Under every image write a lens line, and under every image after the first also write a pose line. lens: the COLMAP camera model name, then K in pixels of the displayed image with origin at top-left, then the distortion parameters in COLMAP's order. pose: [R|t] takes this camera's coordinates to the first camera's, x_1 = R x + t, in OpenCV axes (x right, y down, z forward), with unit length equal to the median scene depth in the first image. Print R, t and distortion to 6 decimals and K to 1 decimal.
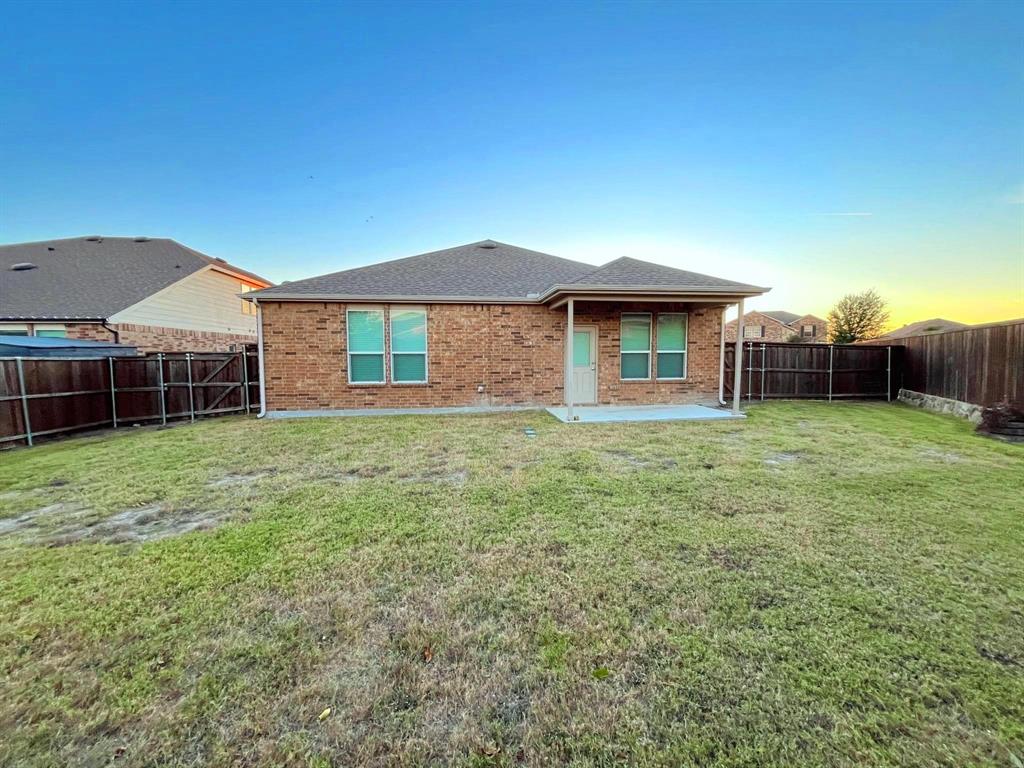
lens RADIAL K [[481.4, 0, 509.2], [0, 481.4, 382.8], [0, 0, 1]] dist [-0.000912, -0.000417]
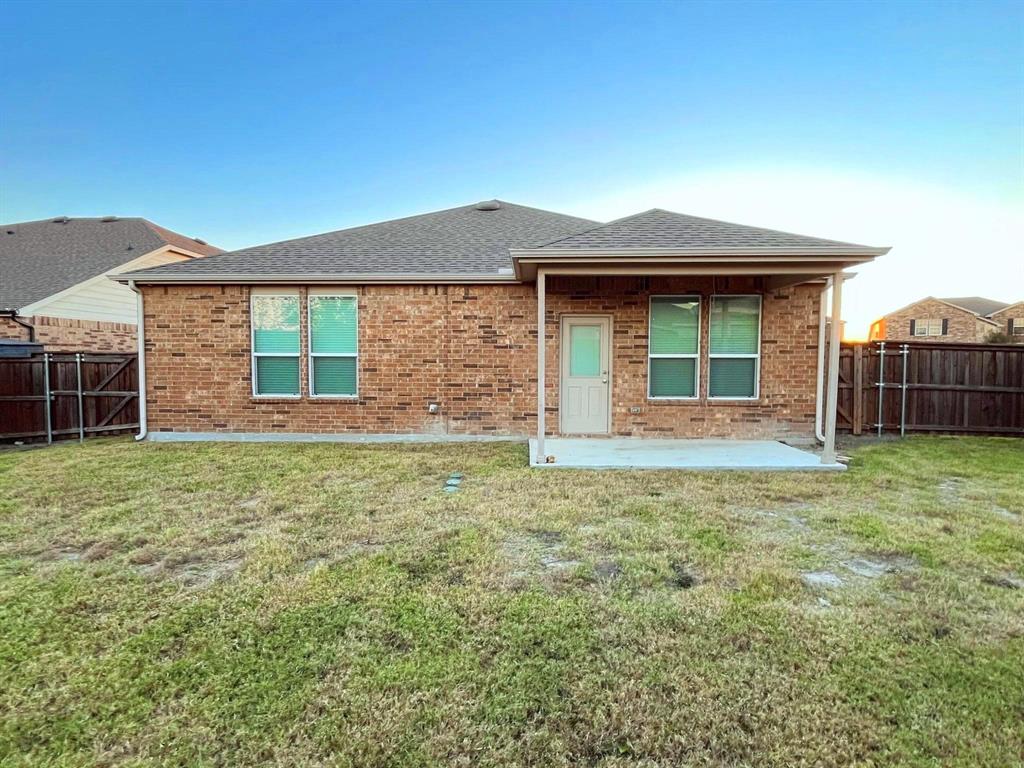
lens RADIAL K [[576.2, 0, 512.0], [0, 576.2, 384.0], [0, 0, 1]] dist [-0.001391, -0.000462]
pose [[0.982408, 0.016739, -0.185994, 0.202615], [-0.018727, 0.999785, -0.008939, -0.016510], [0.185805, 0.012265, 0.982510, 0.211468]]
